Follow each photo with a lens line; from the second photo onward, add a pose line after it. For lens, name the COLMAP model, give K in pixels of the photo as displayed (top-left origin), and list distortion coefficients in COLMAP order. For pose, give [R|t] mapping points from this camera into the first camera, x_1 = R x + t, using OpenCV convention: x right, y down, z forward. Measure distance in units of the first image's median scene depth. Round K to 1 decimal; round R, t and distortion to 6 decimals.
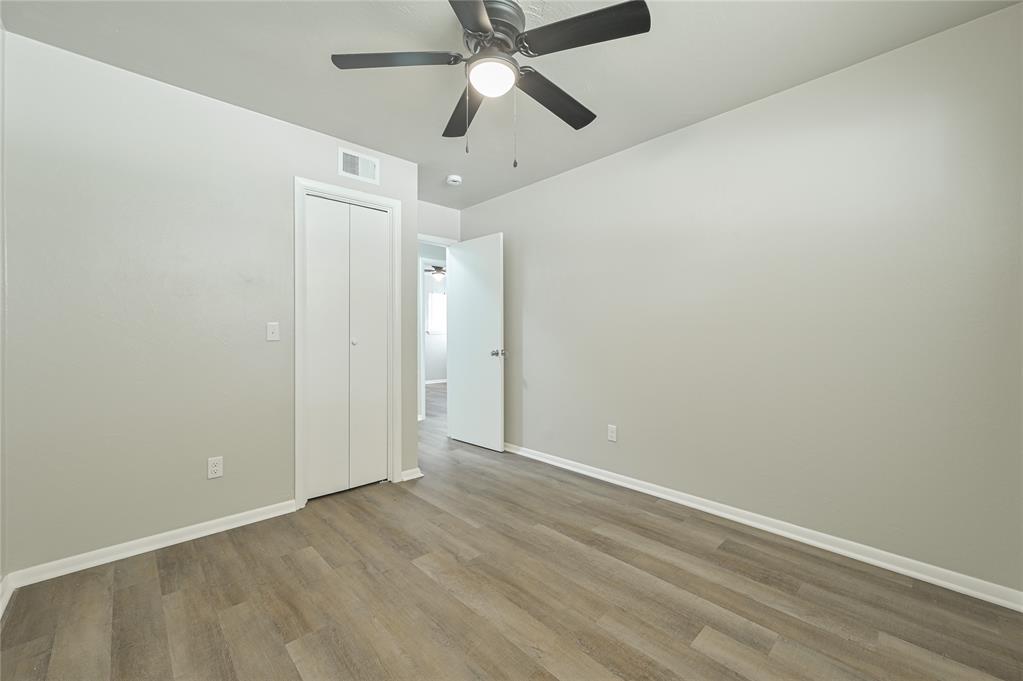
lens RADIAL K [[406.7, 0, 514.9], [0, 406.7, 334.1], [0, 0, 1]] dist [-0.002605, 0.000453]
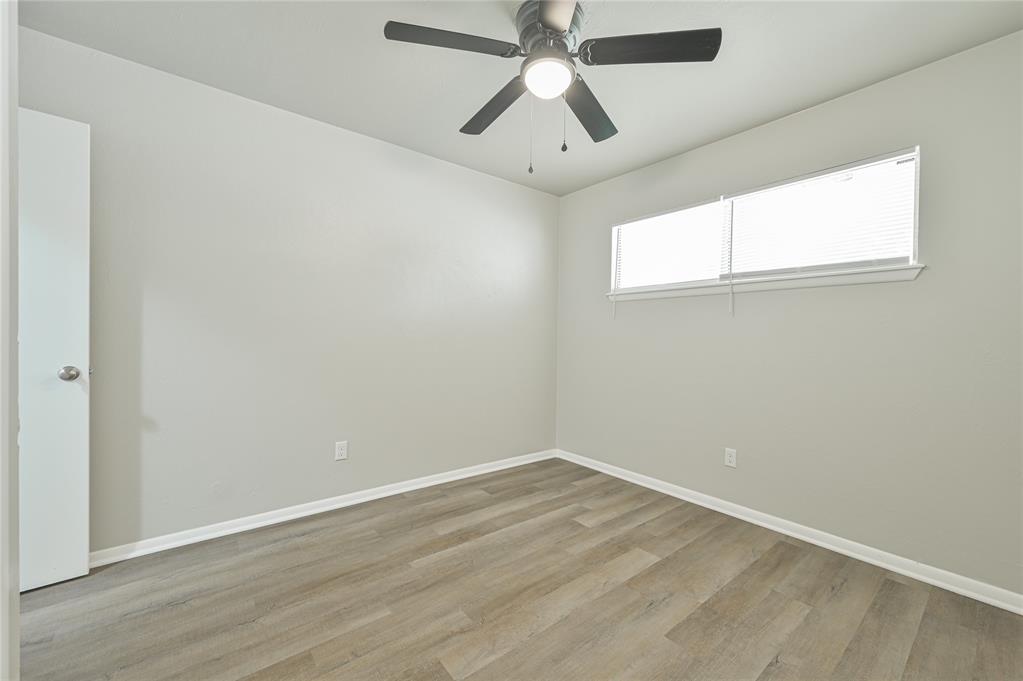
lens RADIAL K [[406.7, 0, 511.3], [0, 406.7, 336.3], [0, 0, 1]] dist [-0.002605, 0.000453]
pose [[0.089535, 0.002389, 0.995981, -0.830408], [-0.011859, 0.999929, -0.001333, -0.005539], [-0.995913, -0.011692, 0.089557, 0.783221]]
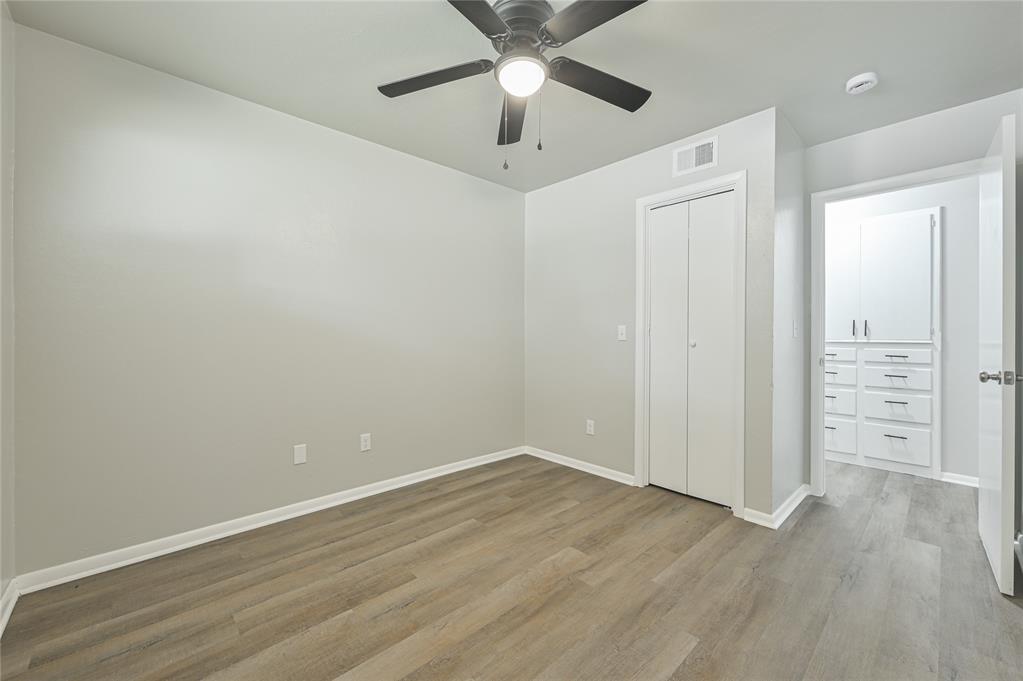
lens RADIAL K [[406.7, 0, 515.7], [0, 406.7, 336.3], [0, 0, 1]] dist [-0.002605, 0.000453]
pose [[-0.001126, 0.006809, -0.999976, 0.743138], [-0.004495, 0.999967, 0.006814, -0.003241], [0.999989, 0.004503, -0.001096, 0.781137]]
